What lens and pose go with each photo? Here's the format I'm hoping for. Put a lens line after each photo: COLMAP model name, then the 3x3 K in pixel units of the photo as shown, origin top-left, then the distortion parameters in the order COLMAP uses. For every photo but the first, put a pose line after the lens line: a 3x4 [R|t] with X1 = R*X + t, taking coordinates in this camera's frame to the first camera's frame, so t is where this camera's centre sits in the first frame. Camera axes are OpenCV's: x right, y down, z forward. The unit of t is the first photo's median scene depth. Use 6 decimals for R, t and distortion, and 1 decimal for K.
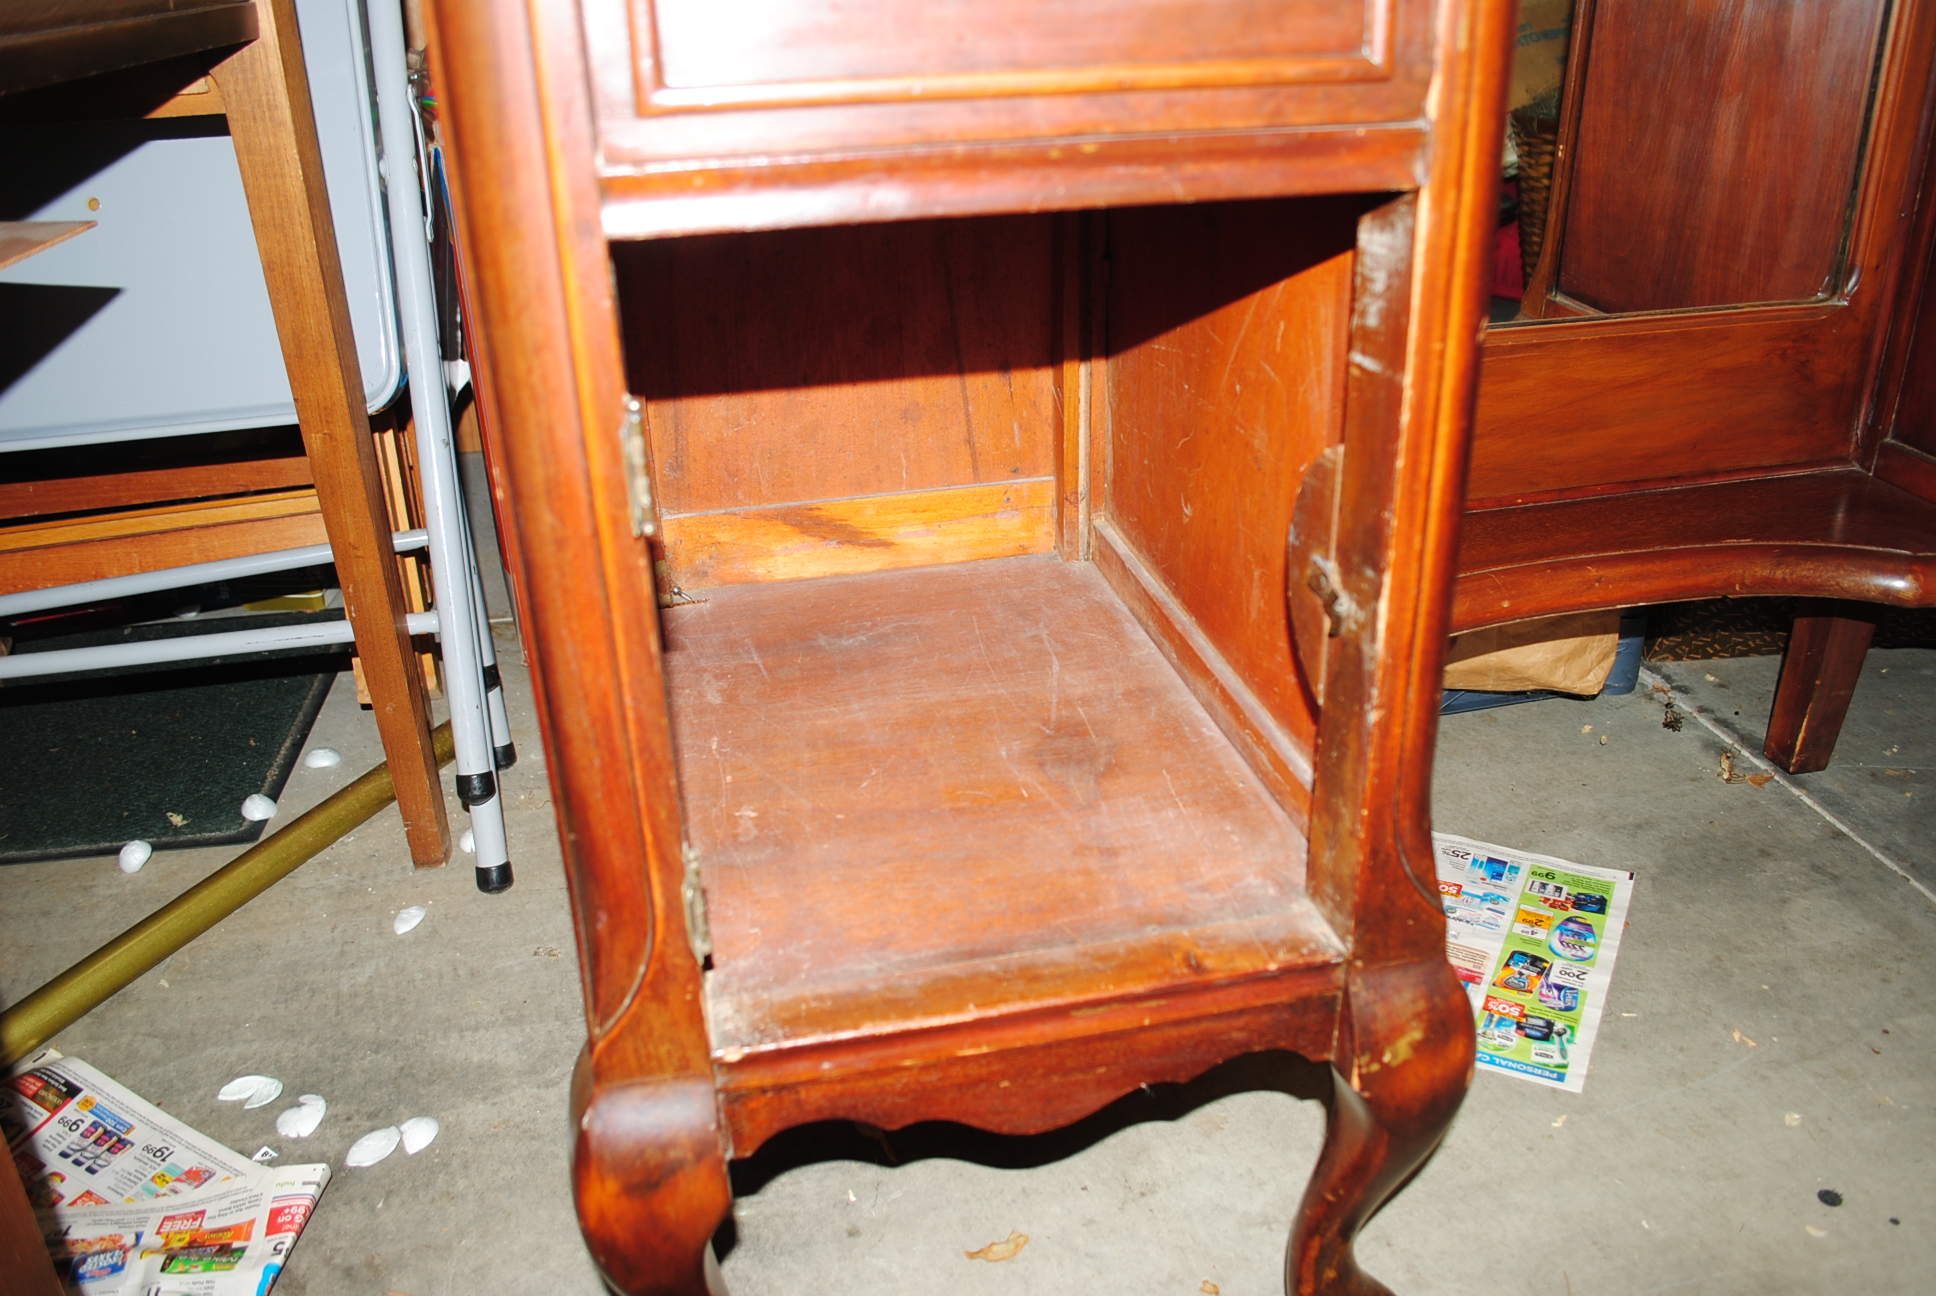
lens RADIAL K [[1517.8, 0, 965.8], [0, 1517.8, 658.2], [0, 0, 1]] dist [-0.086722, 0.015638]
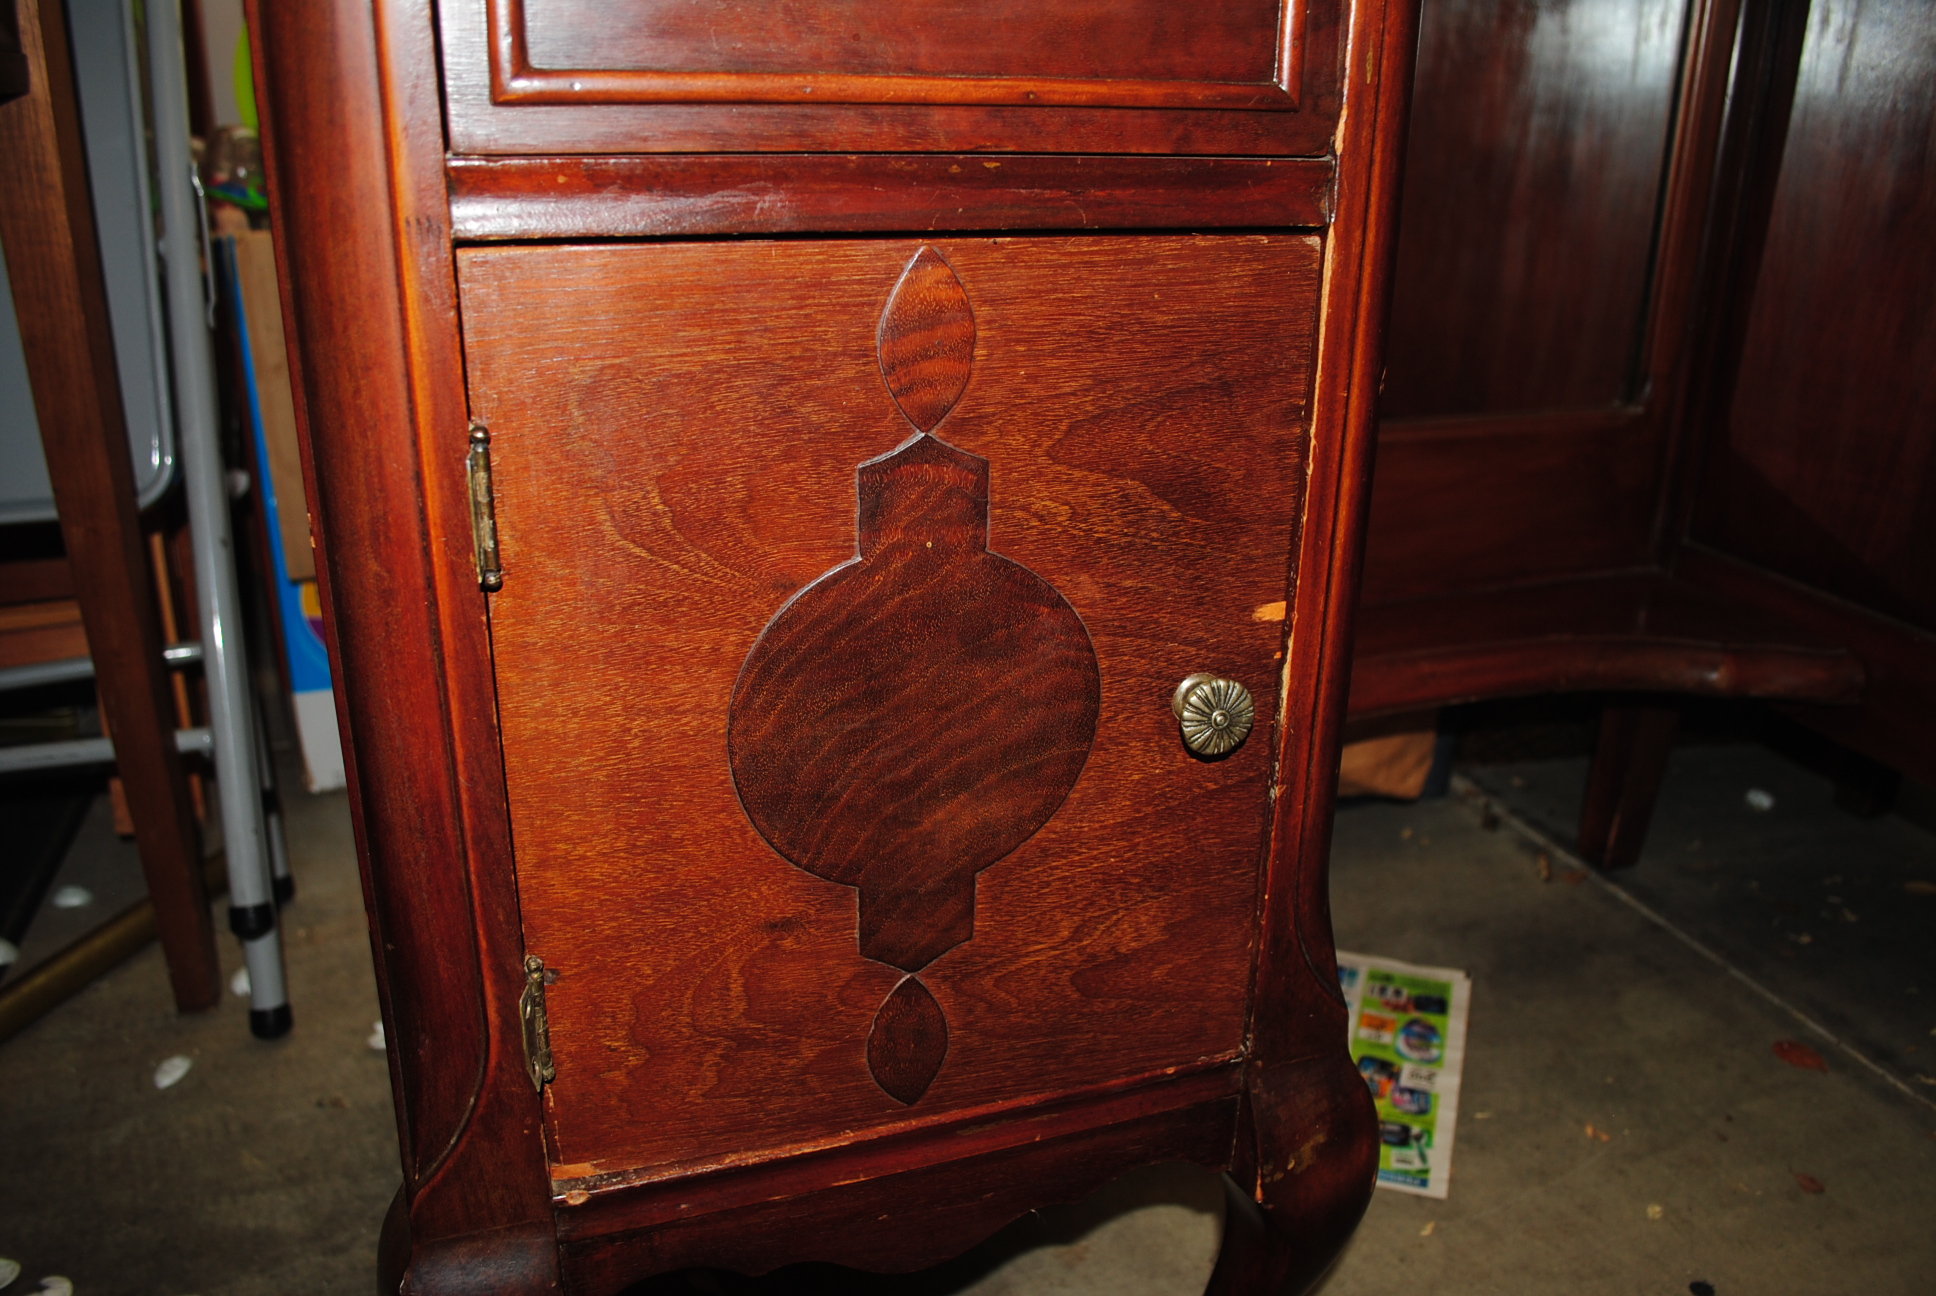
lens RADIAL K [[1500.2, 0, 964.9], [0, 1500.2, 659.6], [0, 0, 1]] dist [-0.083729, 0.012555]
pose [[0.989402, -0.007409, 0.145016, -0.036292], [0.020778, 0.995644, -0.090892, 0.024312], [-0.143711, 0.092942, 0.985246, 0.068245]]
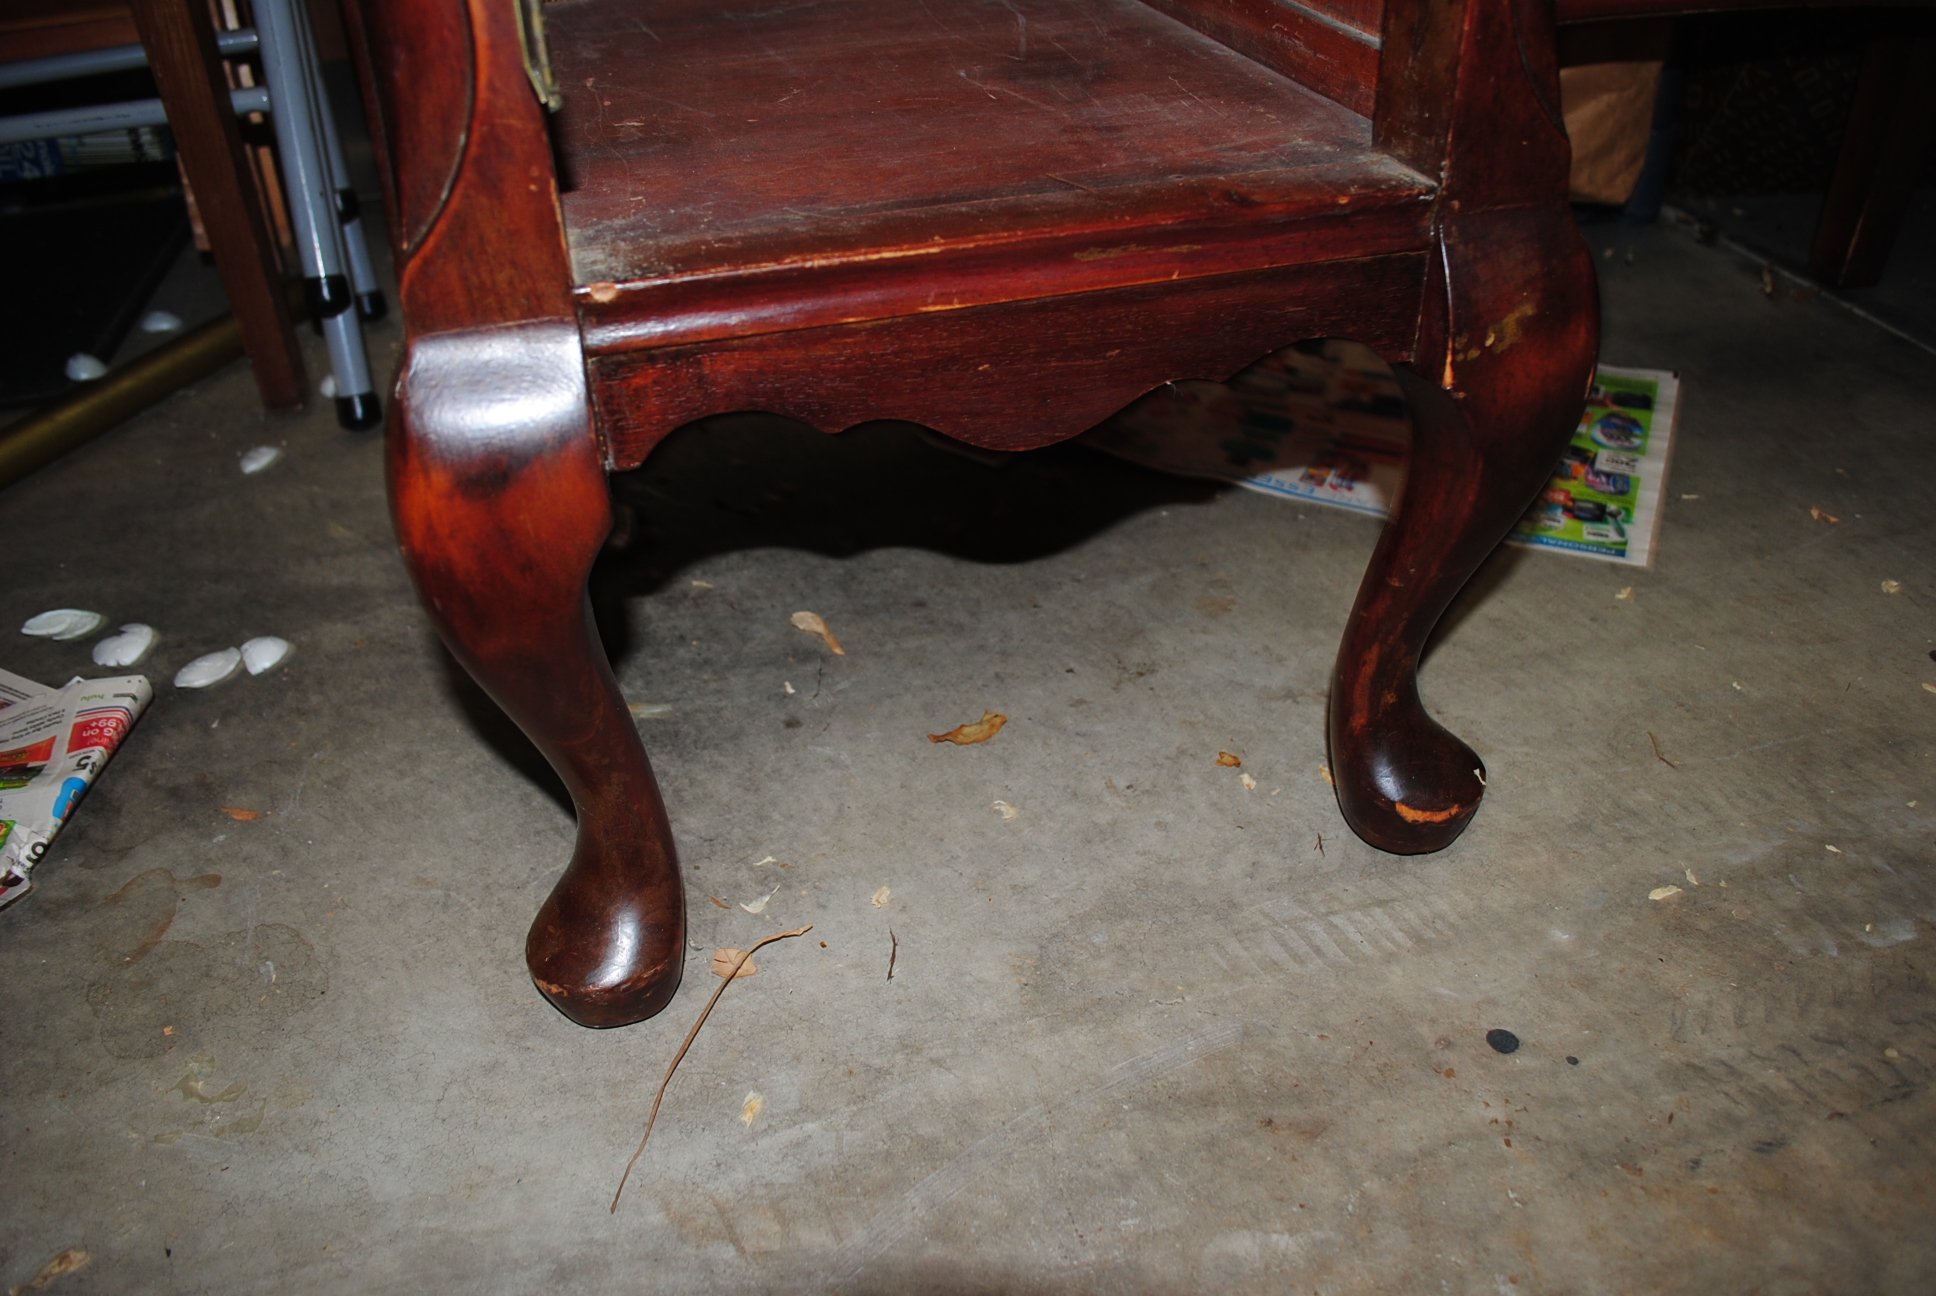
lens RADIAL K [[1507.2, 0, 963.6], [0, 1507.2, 658.2], [0, 0, 1]] dist [-0.082951, 0.006587]
pose [[0.998778, -0.030687, 0.038752, -0.011958], [0.024517, 0.988273, 0.150713, 0.220740], [-0.042923, -0.149579, 0.987818, 0.181293]]
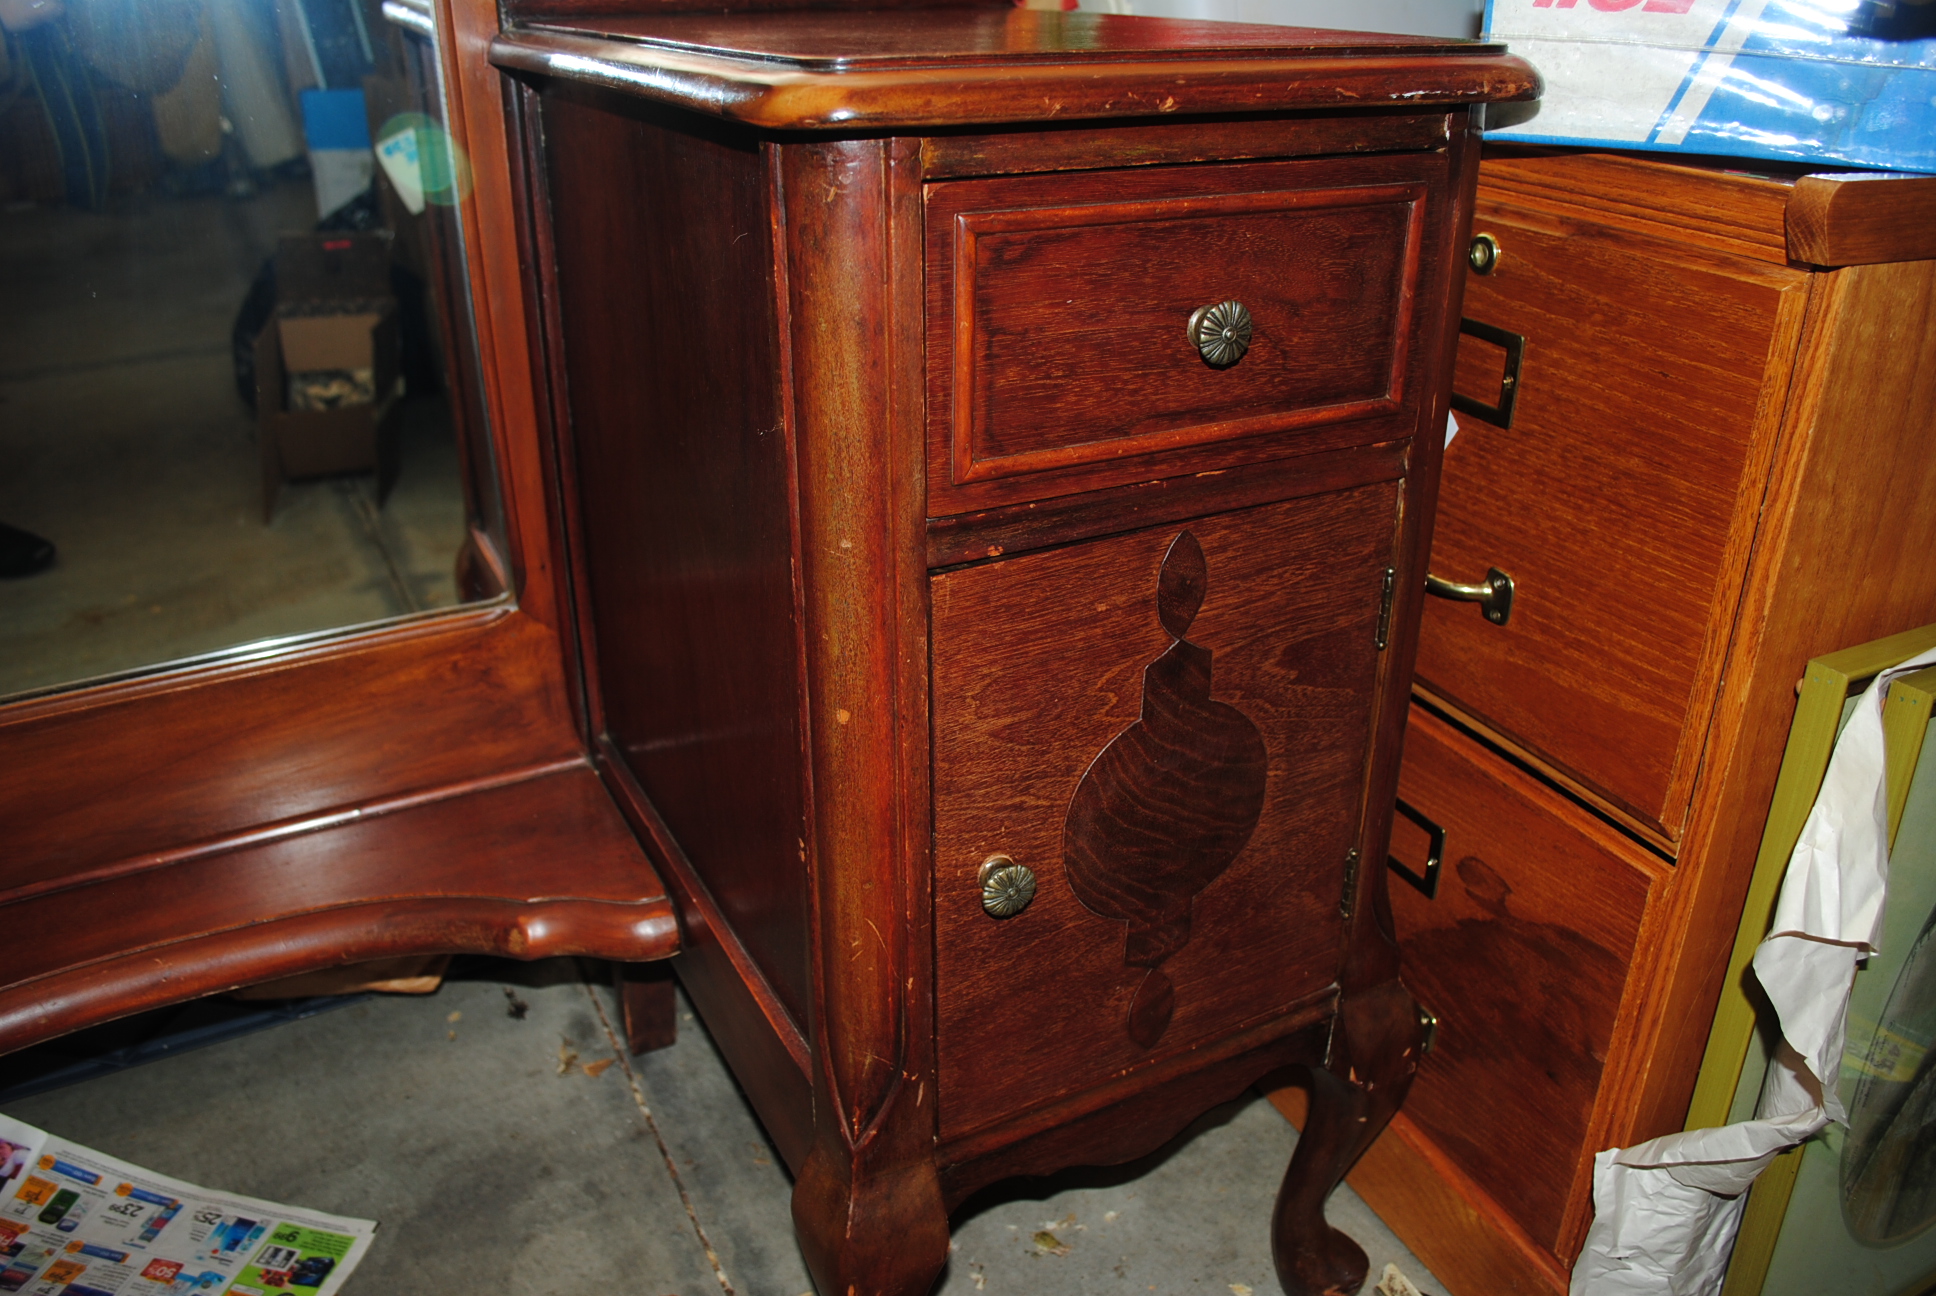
lens RADIAL K [[1507.2, 0, 963.6], [0, 1507.2, 658.2], [0, 0, 1]] dist [-0.082951, 0.006587]
pose [[0.962261, -0.091333, 0.256345, 0.778220], [0.095478, 0.995425, -0.003743, -0.222429], [-0.254830, 0.028077, 0.966578, 0.006370]]
